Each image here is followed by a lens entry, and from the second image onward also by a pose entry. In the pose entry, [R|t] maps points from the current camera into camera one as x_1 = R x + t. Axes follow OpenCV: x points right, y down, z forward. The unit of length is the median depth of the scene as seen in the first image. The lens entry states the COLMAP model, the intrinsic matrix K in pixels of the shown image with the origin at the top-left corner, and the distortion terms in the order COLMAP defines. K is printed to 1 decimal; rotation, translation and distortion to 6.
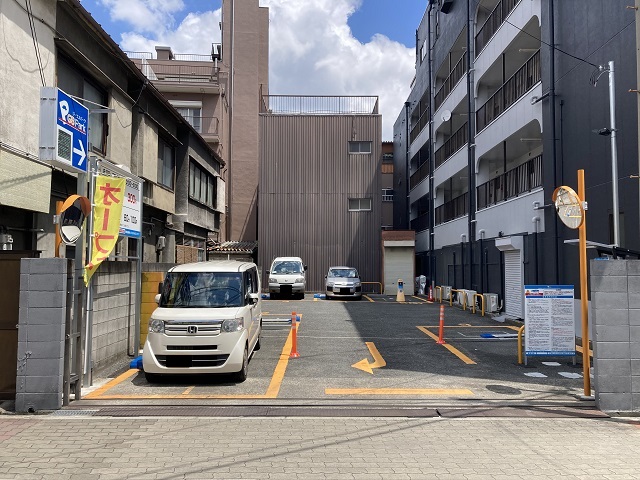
lens RADIAL K [[525.6, 0, 320.0], [0, 525.6, 240.0], [0, 0, 1]] dist [-0.000231, -0.001234]
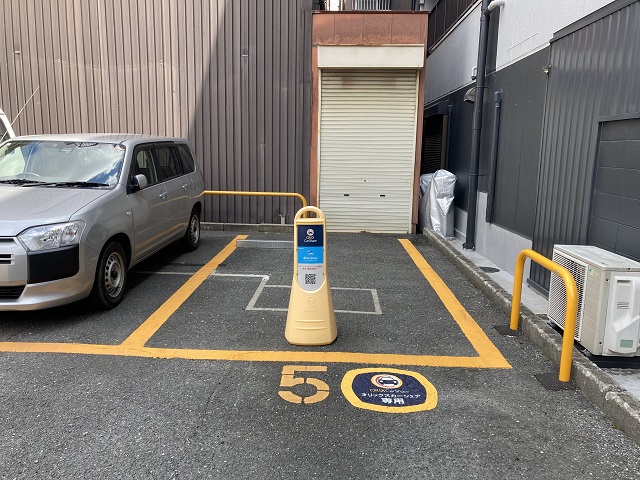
lens RADIAL K [[525.6, 0, 320.0], [0, 525.6, 240.0], [0, 0, 1]] dist [-0.000231, -0.001234]
pose [[0.999132, 0.016498, -0.038245, 0.135817], [-0.006831, 0.970682, 0.240269, 0.035325], [0.041088, -0.239799, 0.969953, 0.691720]]
